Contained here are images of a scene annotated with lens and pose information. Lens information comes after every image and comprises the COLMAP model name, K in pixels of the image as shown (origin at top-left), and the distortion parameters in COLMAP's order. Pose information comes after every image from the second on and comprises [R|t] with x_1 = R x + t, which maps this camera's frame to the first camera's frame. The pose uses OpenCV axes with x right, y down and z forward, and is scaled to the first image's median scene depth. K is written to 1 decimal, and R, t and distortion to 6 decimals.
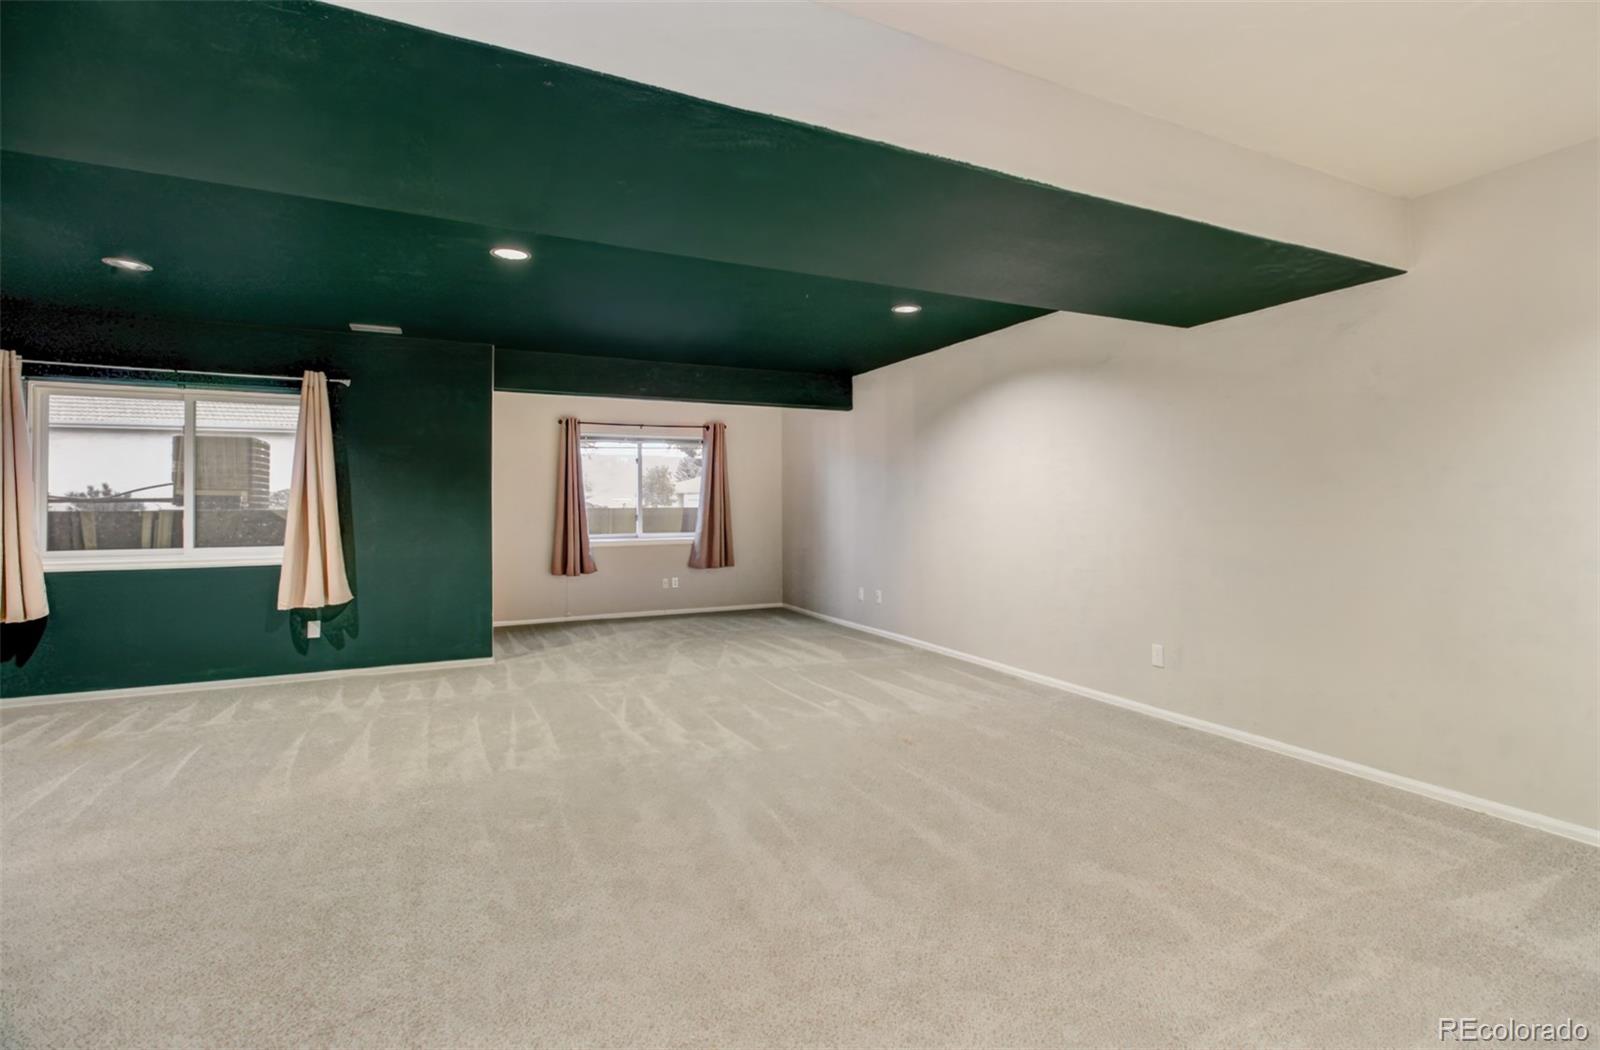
lens RADIAL K [[745.6, 0, 817.8], [0, 745.6, 480.1], [0, 0, 1]] dist [-0.002912, 0.001749]
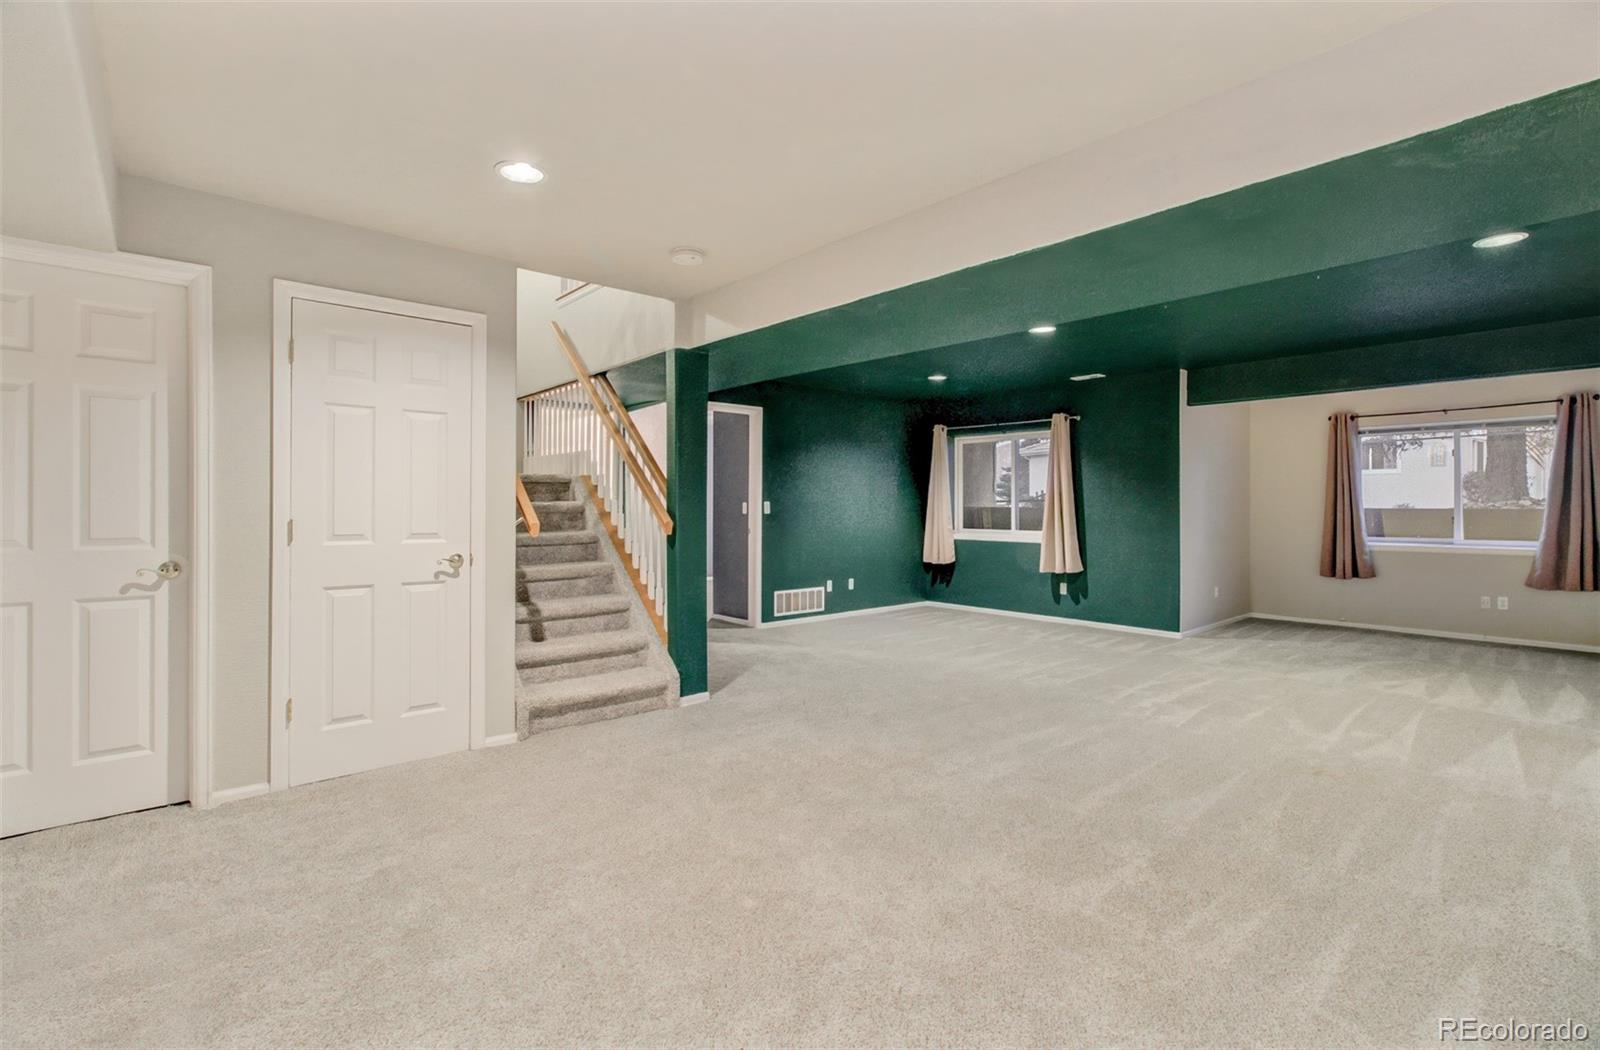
lens RADIAL K [[745.6, 0, 803.7], [0, 745.6, 512.2], [0, 0, 1]] dist [-0.002912, 0.001749]
pose [[0.247385, 0.015715, -0.968790, 0.566408], [0.031027, 0.999227, 0.024131, -0.002145], [0.968420, -0.036028, 0.246707, 0.128697]]
